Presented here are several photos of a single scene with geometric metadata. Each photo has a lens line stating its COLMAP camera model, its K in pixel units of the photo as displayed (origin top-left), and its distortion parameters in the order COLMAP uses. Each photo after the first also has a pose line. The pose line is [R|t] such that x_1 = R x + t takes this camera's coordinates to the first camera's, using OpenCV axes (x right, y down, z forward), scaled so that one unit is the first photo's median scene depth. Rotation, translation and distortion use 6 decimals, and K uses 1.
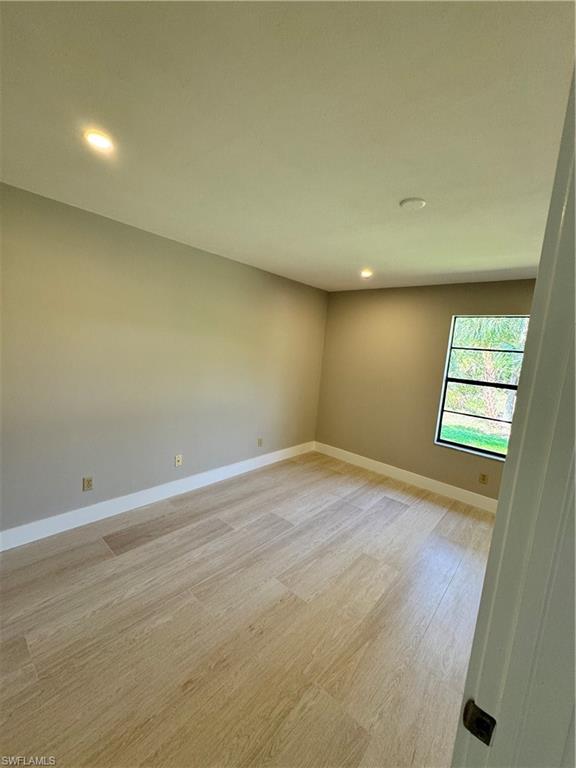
lens RADIAL K [[307.9, 0, 294.2], [0, 307.9, 387.8], [0, 0, 1]] dist [-0.002636, -0.000417]
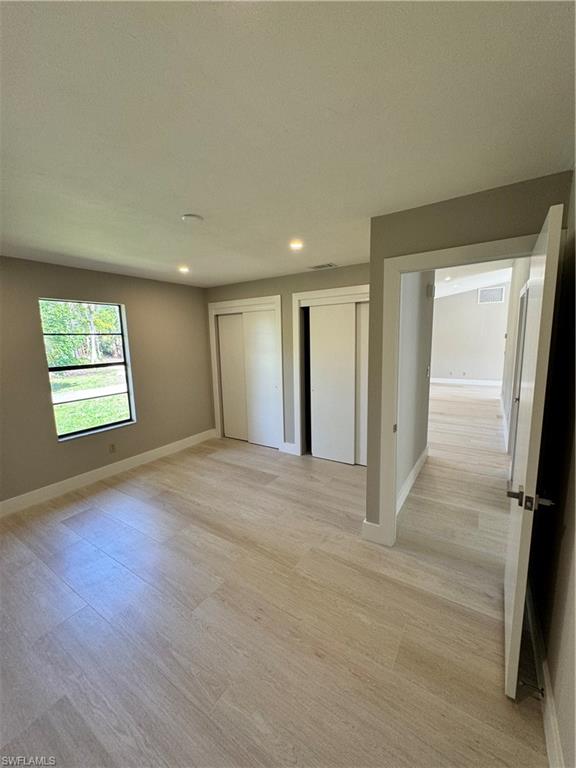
lens RADIAL K [[307.9, 0, 284.9], [0, 307.9, 383.8], [0, 0, 1]] dist [-0.002636, -0.000417]
pose [[-0.131902, -0.220721, 0.966377, -0.563859], [0.144462, 0.960206, 0.239030, -0.122613], [-0.980680, 0.171134, -0.094767, 0.502351]]
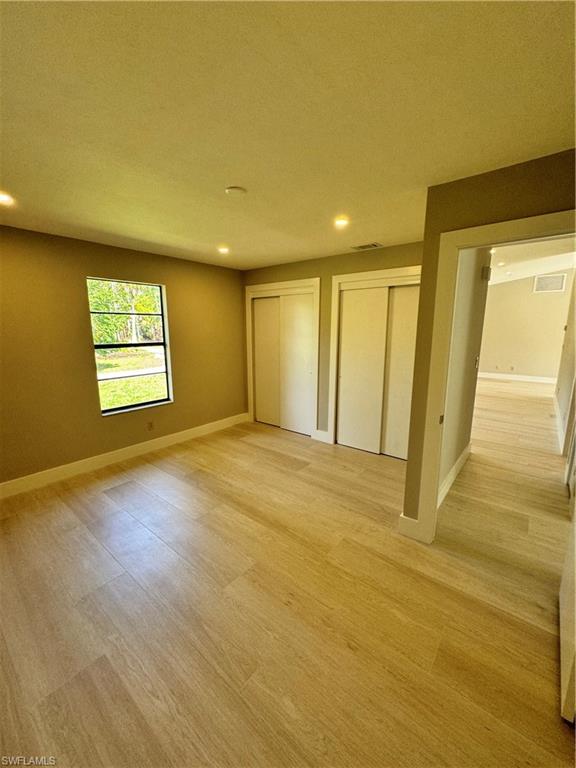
lens RADIAL K [[307.9, 0, 284.3], [0, 307.9, 383.7], [0, 0, 1]] dist [-0.002636, -0.000417]
pose [[-0.025038, -0.258831, 0.965598, -0.540149], [0.130343, 0.956810, 0.259855, -0.105590], [-0.991153, 0.132366, 0.009780, 0.522427]]
